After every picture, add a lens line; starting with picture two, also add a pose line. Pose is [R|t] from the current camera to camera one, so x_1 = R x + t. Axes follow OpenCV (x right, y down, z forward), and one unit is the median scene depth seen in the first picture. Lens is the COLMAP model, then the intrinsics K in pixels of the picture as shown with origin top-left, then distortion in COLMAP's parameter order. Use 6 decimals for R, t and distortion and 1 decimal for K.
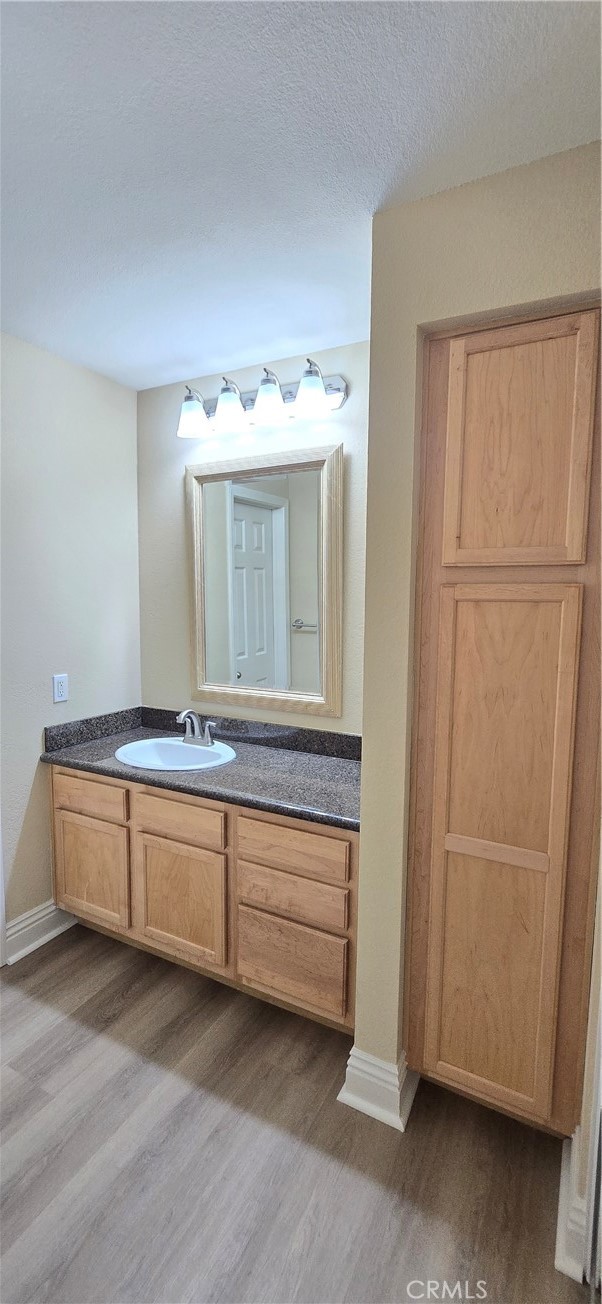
lens RADIAL K [[534.5, 0, 298.9], [0, 534.5, 658.4], [0, 0, 1]] dist [-0.001396, -0.000709]
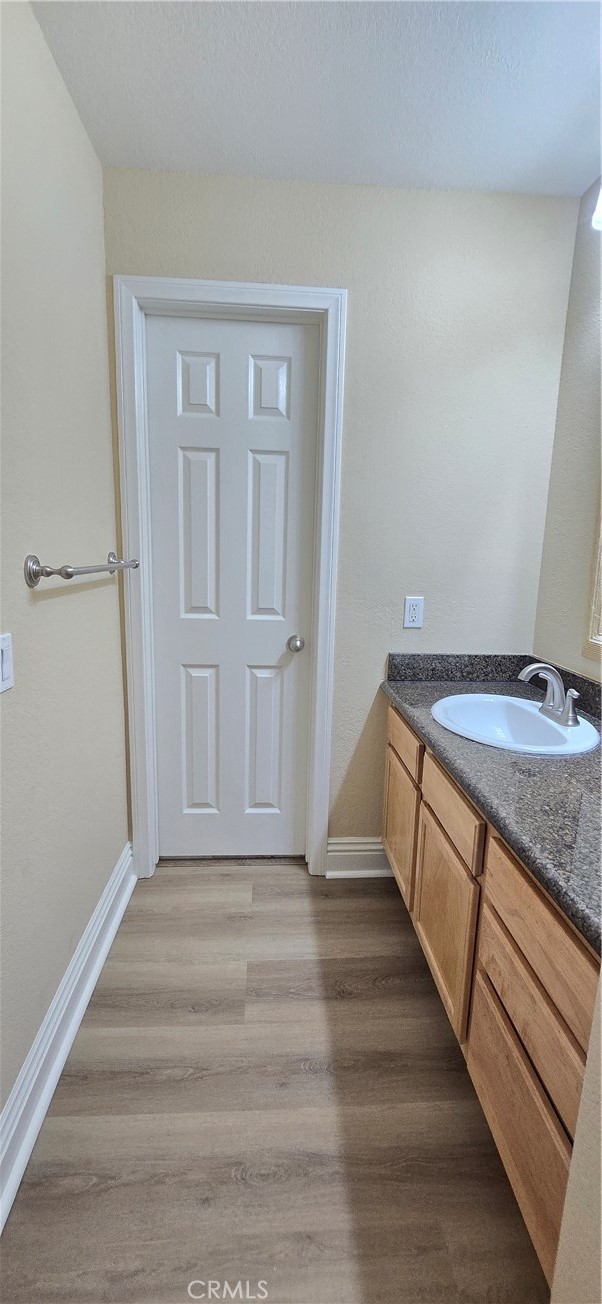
lens RADIAL K [[534.5, 0, 291.1], [0, 534.5, 647.2], [0, 0, 1]] dist [-0.001396, -0.000709]
pose [[0.526623, 0.157495, -0.835382, 0.198416], [-0.101505, 0.987308, 0.122149, 0.027507], [0.844017, 0.020469, 0.535926, 0.398371]]
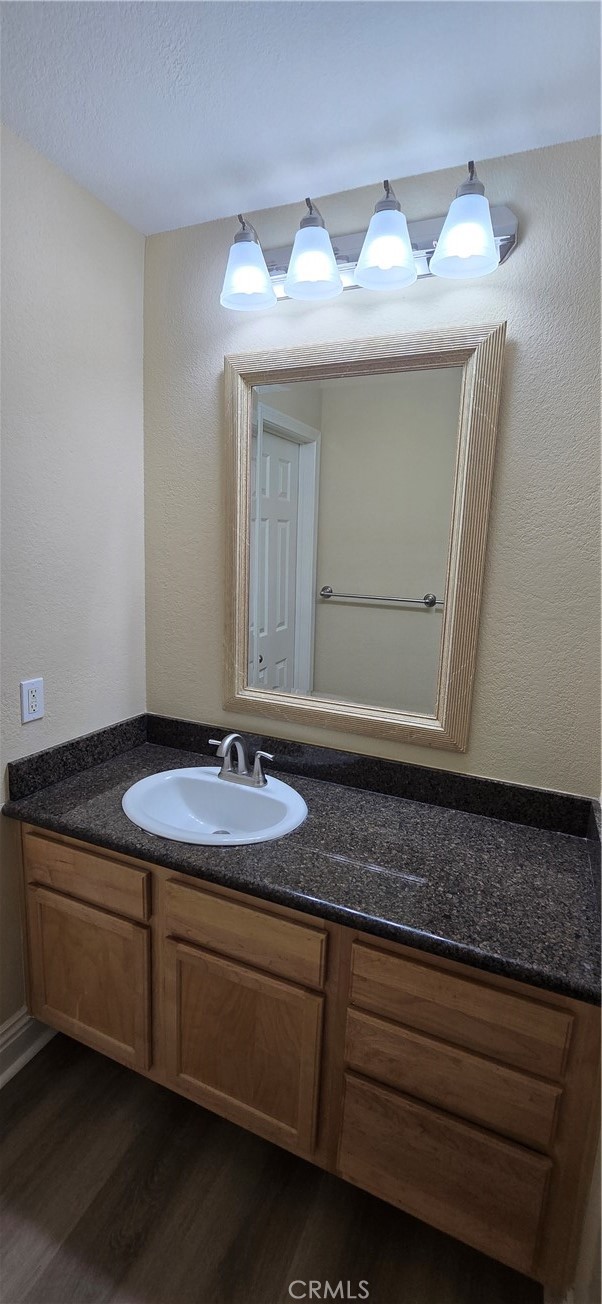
lens RADIAL K [[534.5, 0, 304.1], [0, 534.5, 656.3], [0, 0, 1]] dist [-0.001396, -0.000709]
pose [[0.996394, 0.016481, 0.083236, -0.188445], [-0.023232, 0.996460, 0.080794, -0.061410], [-0.081610, -0.082436, 0.993249, 0.366198]]
